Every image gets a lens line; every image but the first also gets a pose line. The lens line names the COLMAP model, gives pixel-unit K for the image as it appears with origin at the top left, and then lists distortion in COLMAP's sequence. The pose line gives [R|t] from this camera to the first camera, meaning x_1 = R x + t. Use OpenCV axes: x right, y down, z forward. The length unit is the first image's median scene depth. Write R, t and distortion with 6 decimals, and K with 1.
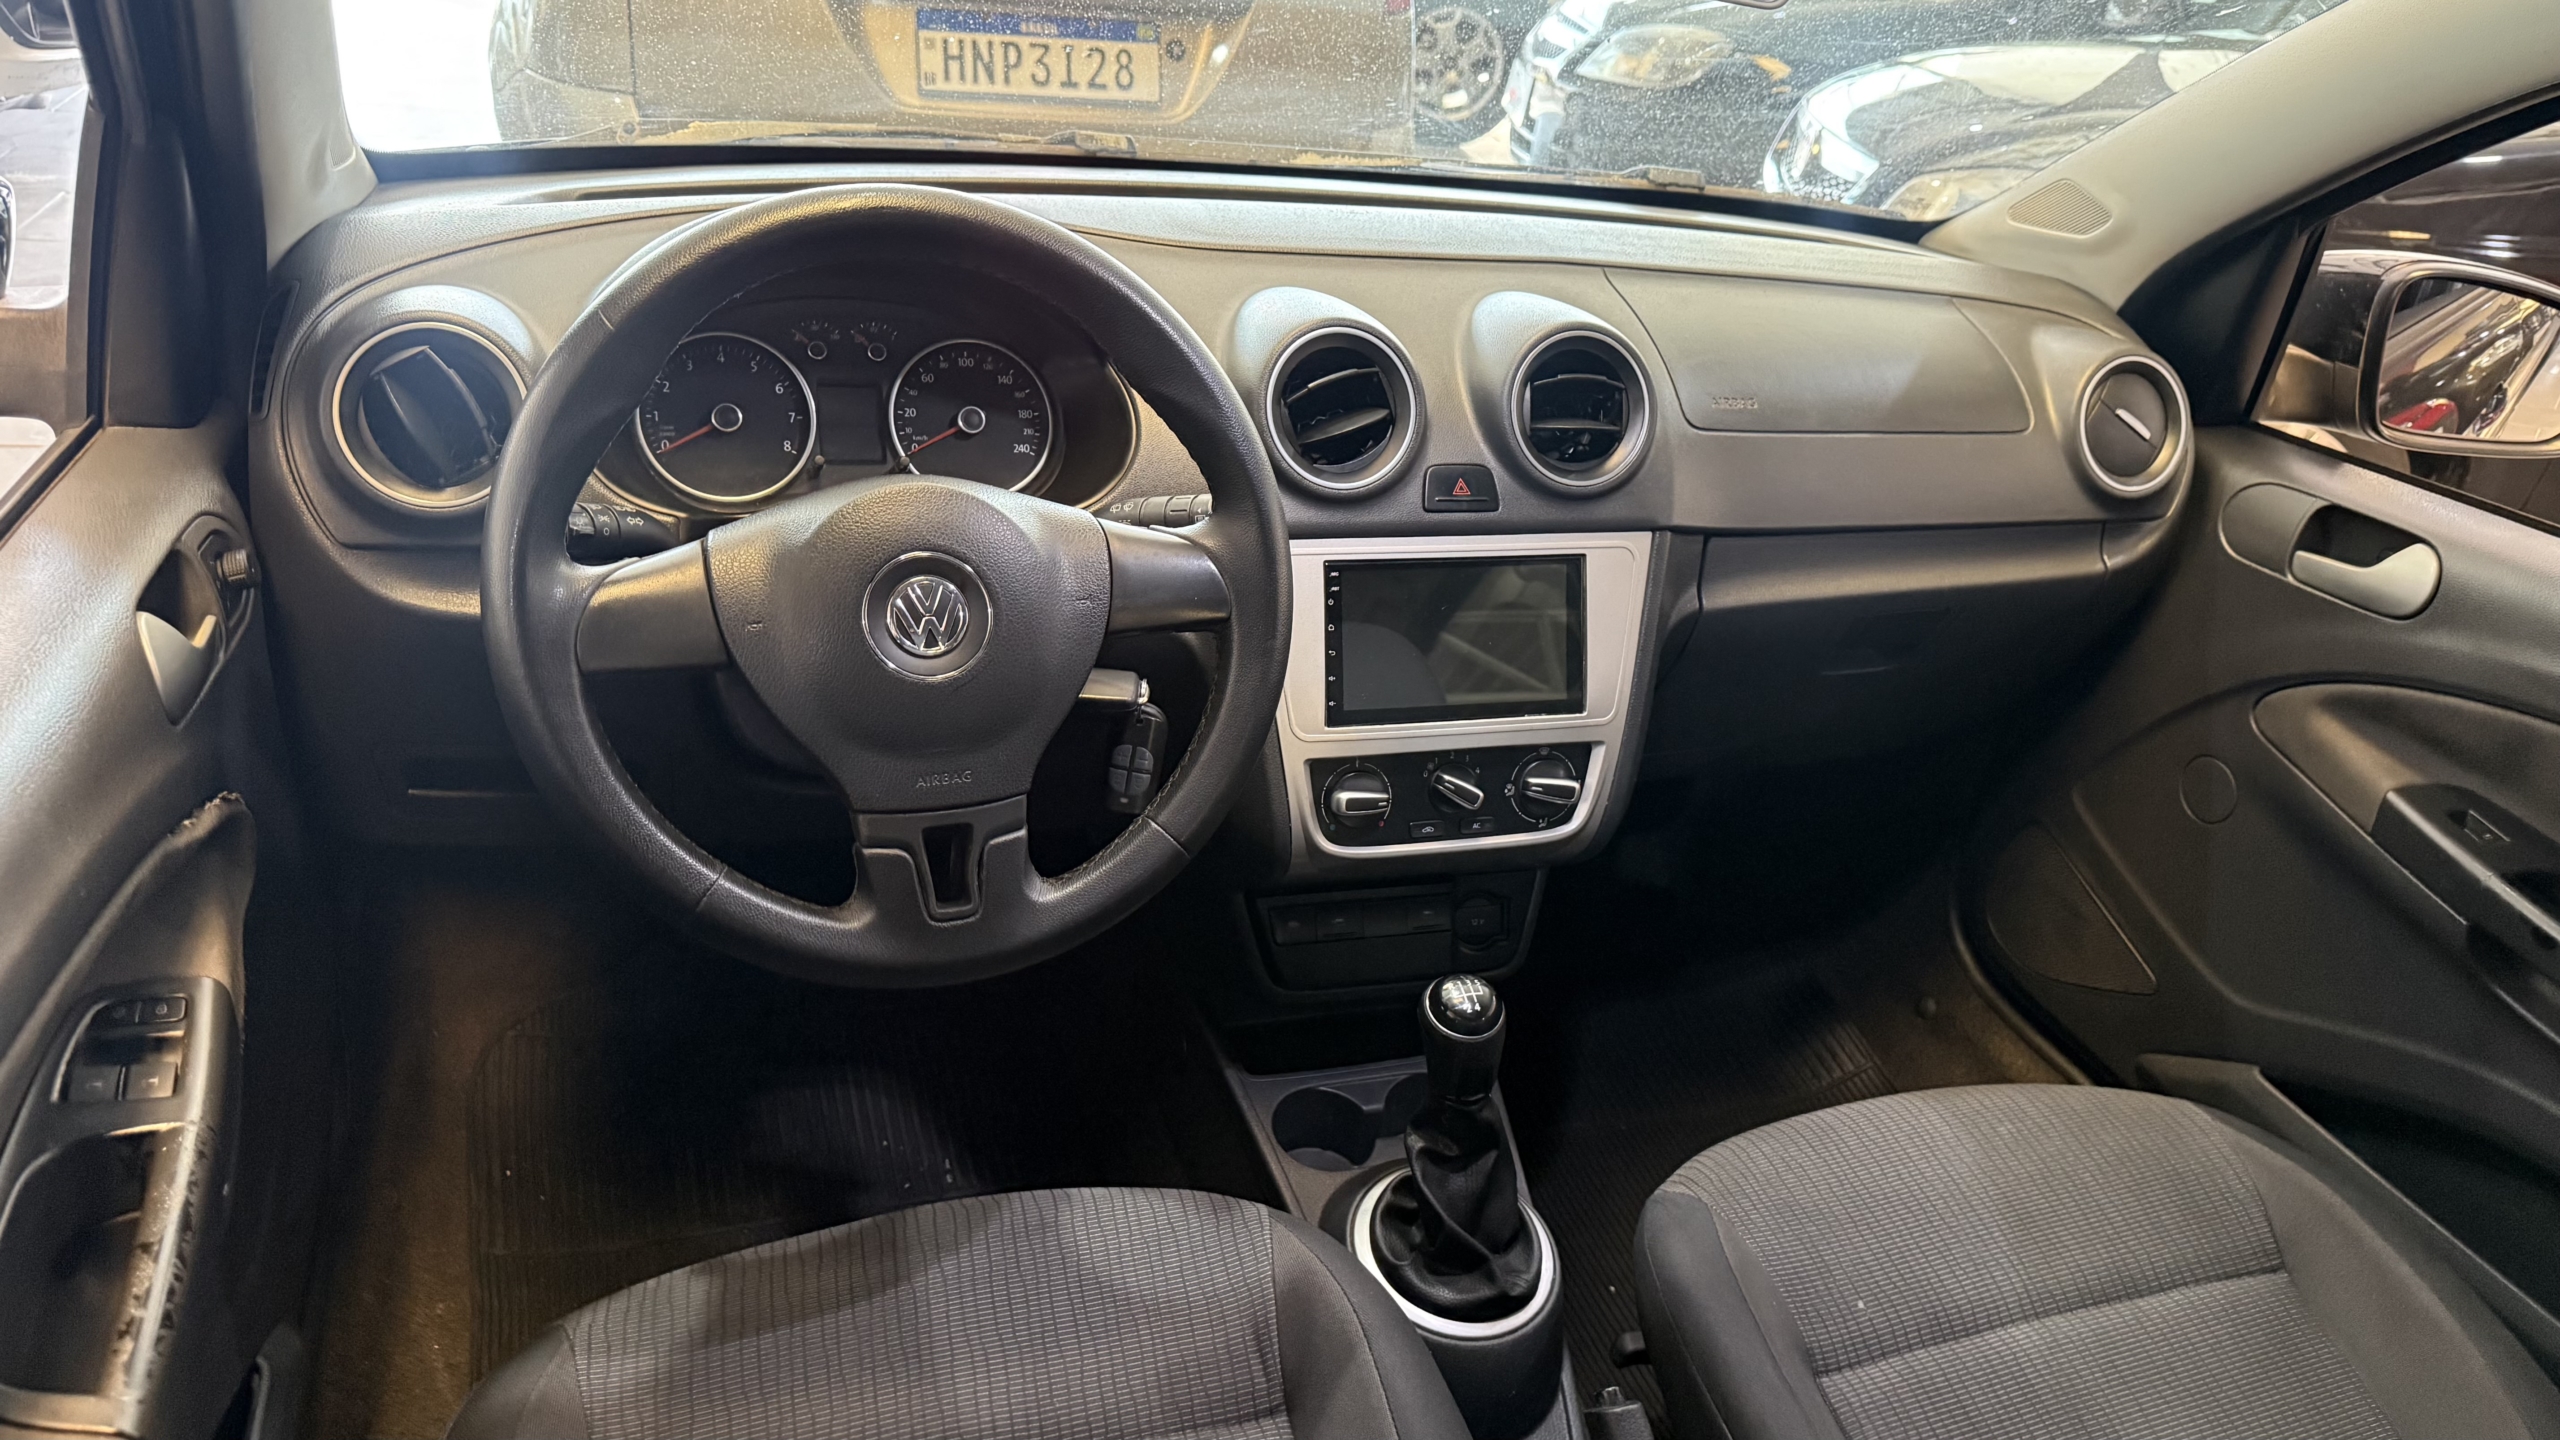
lens RADIAL K [[1894.0, 0, 1280.0], [0, 1894.0, 720.0], [0, 0, 1]] dist [0.145215, -0.130401]
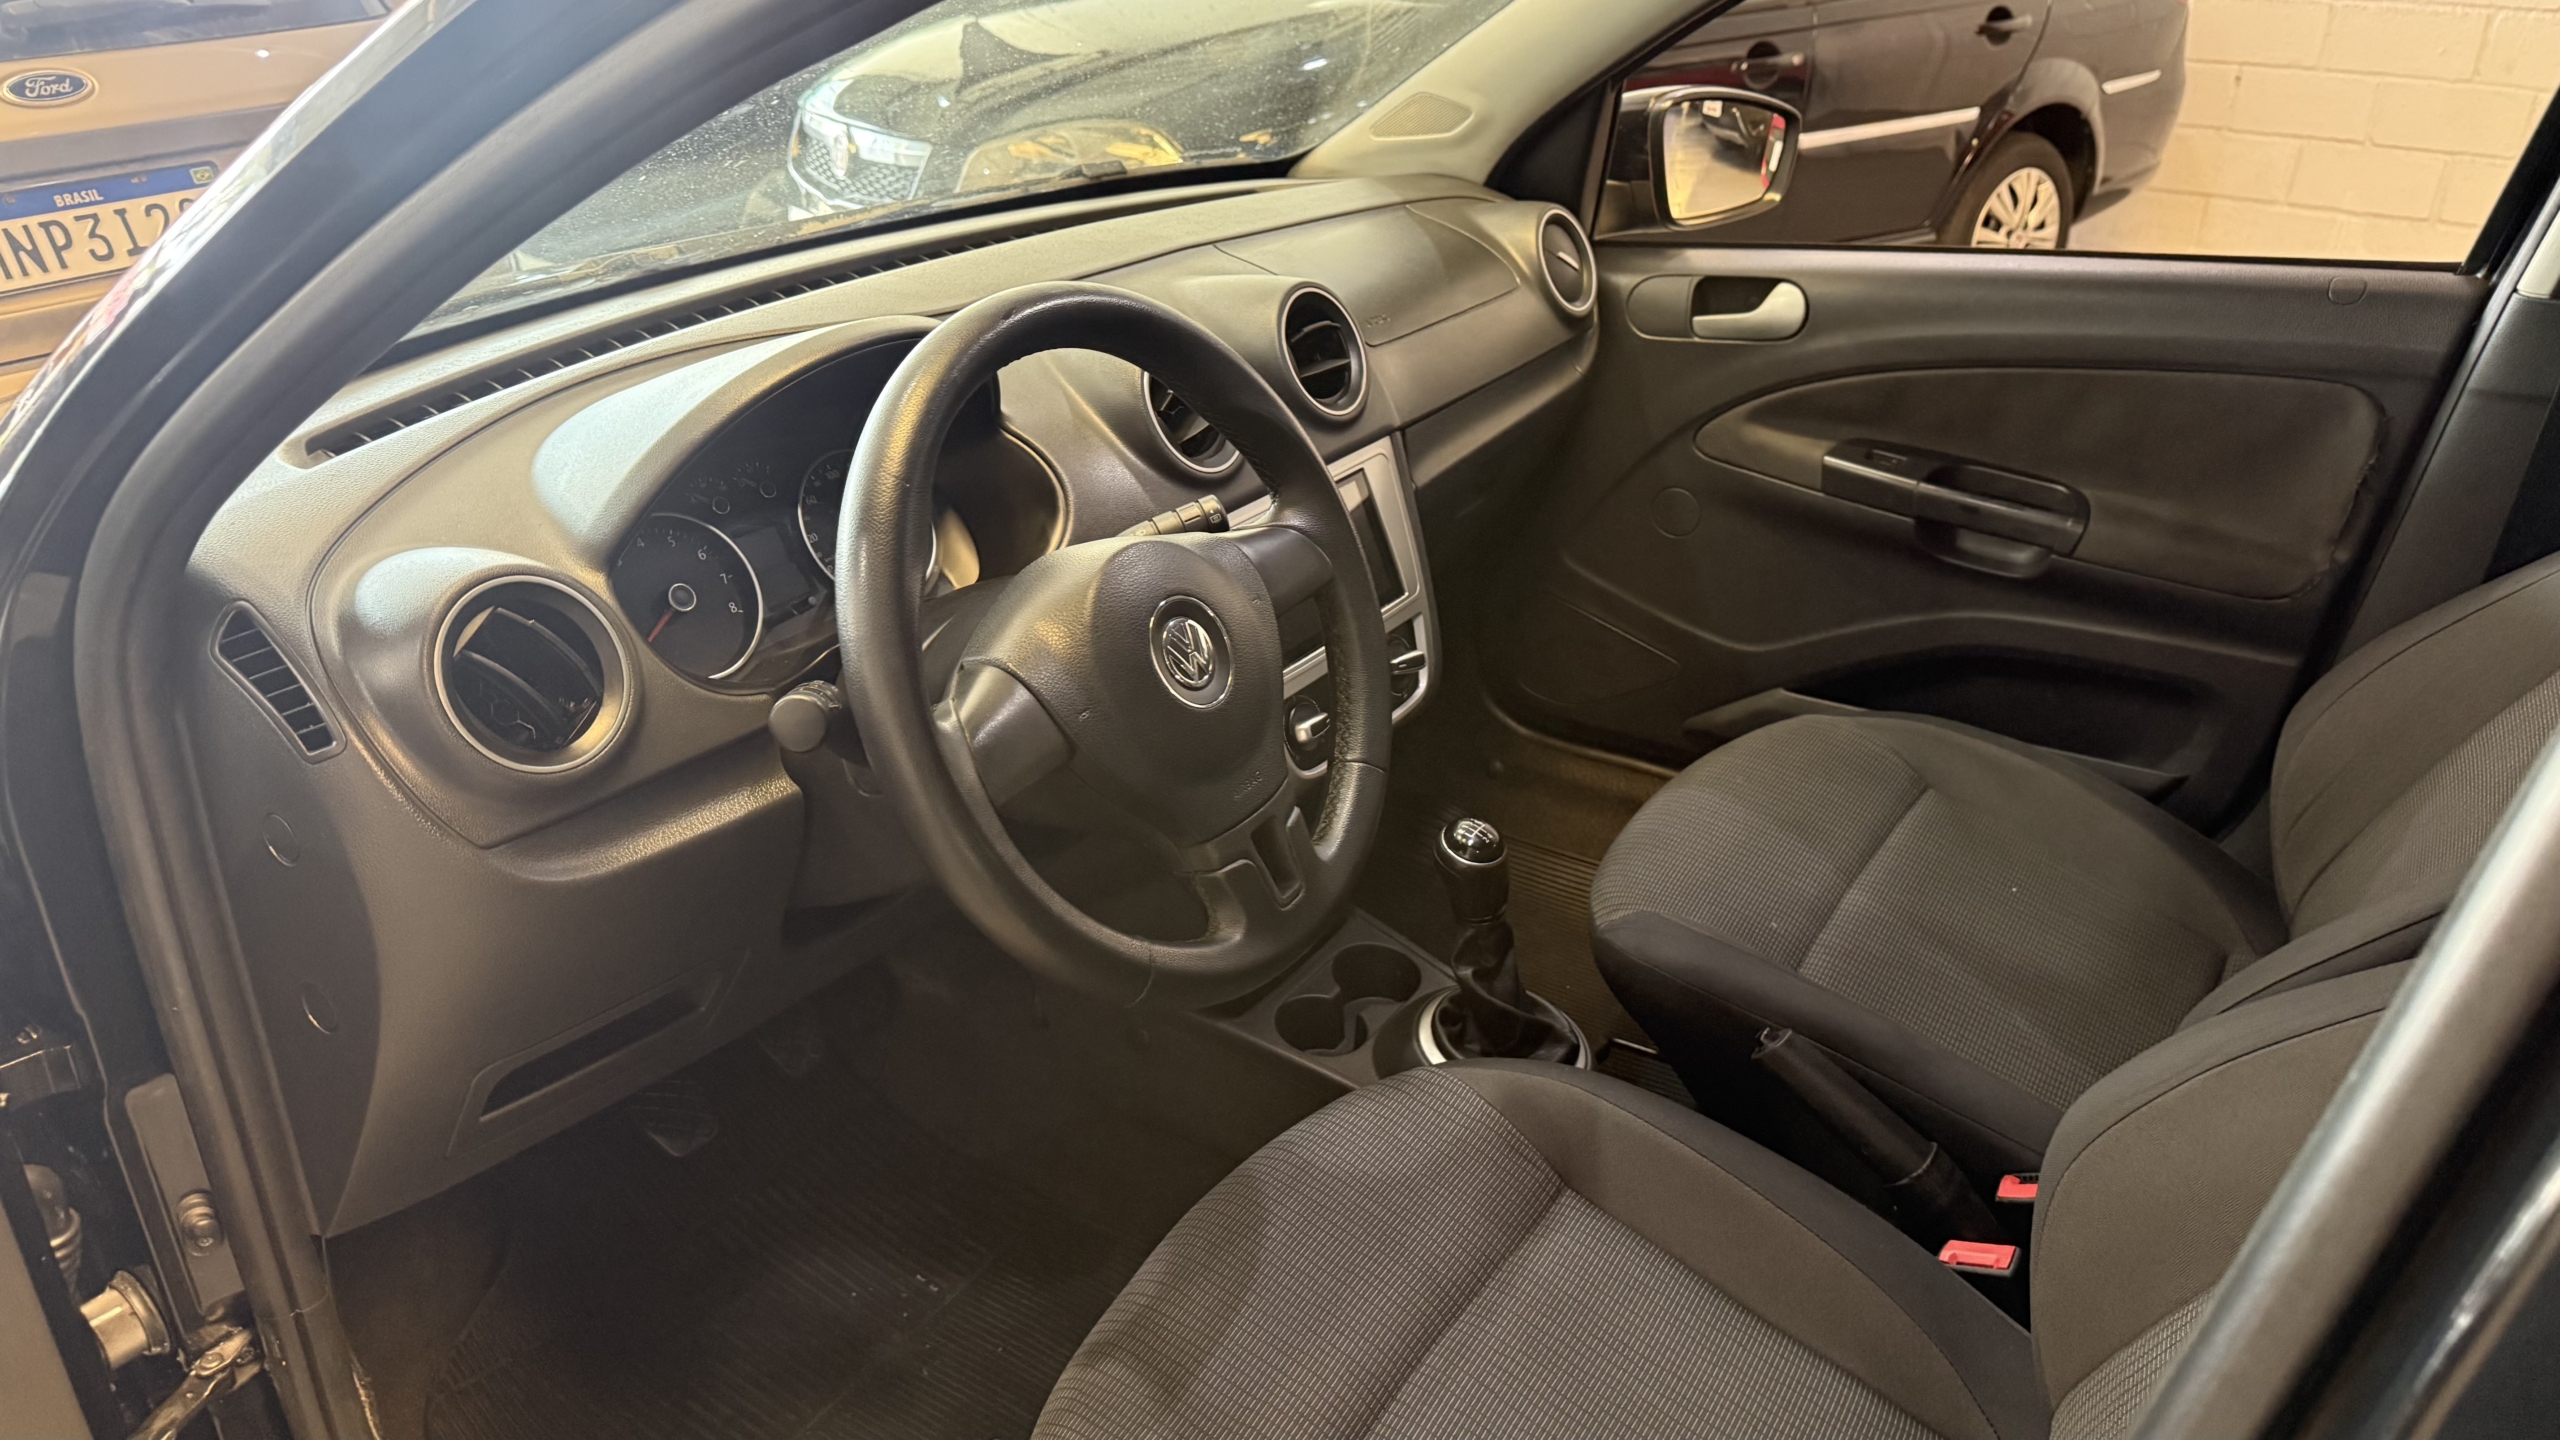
lens RADIAL K [[1894.0, 0, 1280.0], [0, 1894.0, 720.0], [0, 0, 1]] dist [0.145215, -0.130401]
pose [[0.786790, -0.374568, 0.490571, -0.459613], [0.375220, 0.921341, 0.101688, -0.072029], [-0.490072, 0.104065, 0.865448, 0.018758]]
